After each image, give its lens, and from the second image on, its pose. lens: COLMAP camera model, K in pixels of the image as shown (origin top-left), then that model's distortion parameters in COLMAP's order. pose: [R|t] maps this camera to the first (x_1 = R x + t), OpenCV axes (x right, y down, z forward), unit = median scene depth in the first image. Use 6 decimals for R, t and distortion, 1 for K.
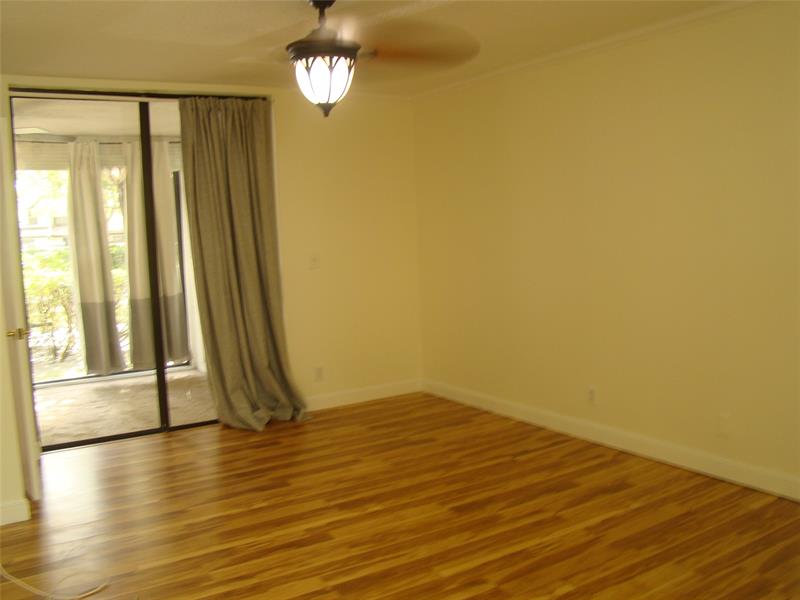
lens RADIAL K [[751.6, 0, 400.0], [0, 751.6, 300.0], [0, 0, 1]] dist [-0.170689, 0.127404]
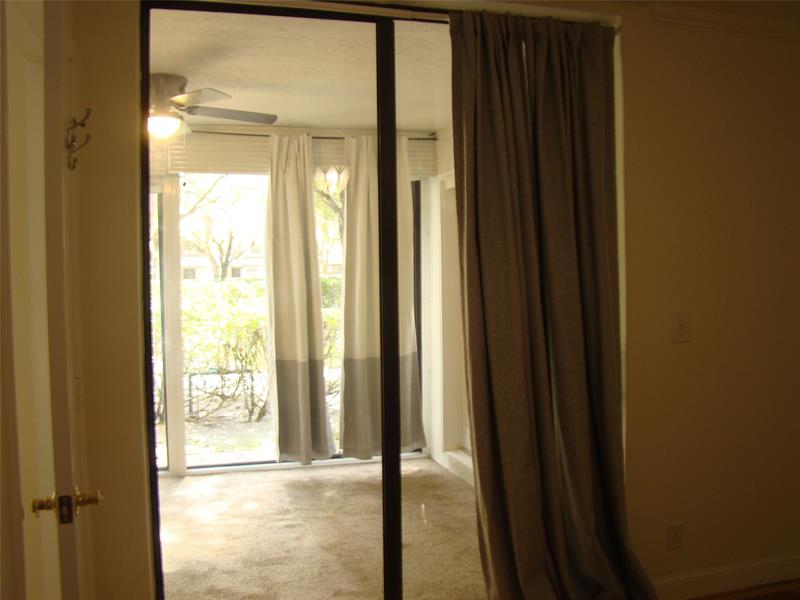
lens RADIAL K [[751.6, 0, 400.0], [0, 751.6, 300.0], [0, 0, 1]] dist [-0.170689, 0.127404]
pose [[0.960093, 0.037505, -0.277155, -0.122055], [-0.050731, 0.997883, -0.040702, -0.030368], [0.275042, 0.053138, 0.959963, 0.329966]]
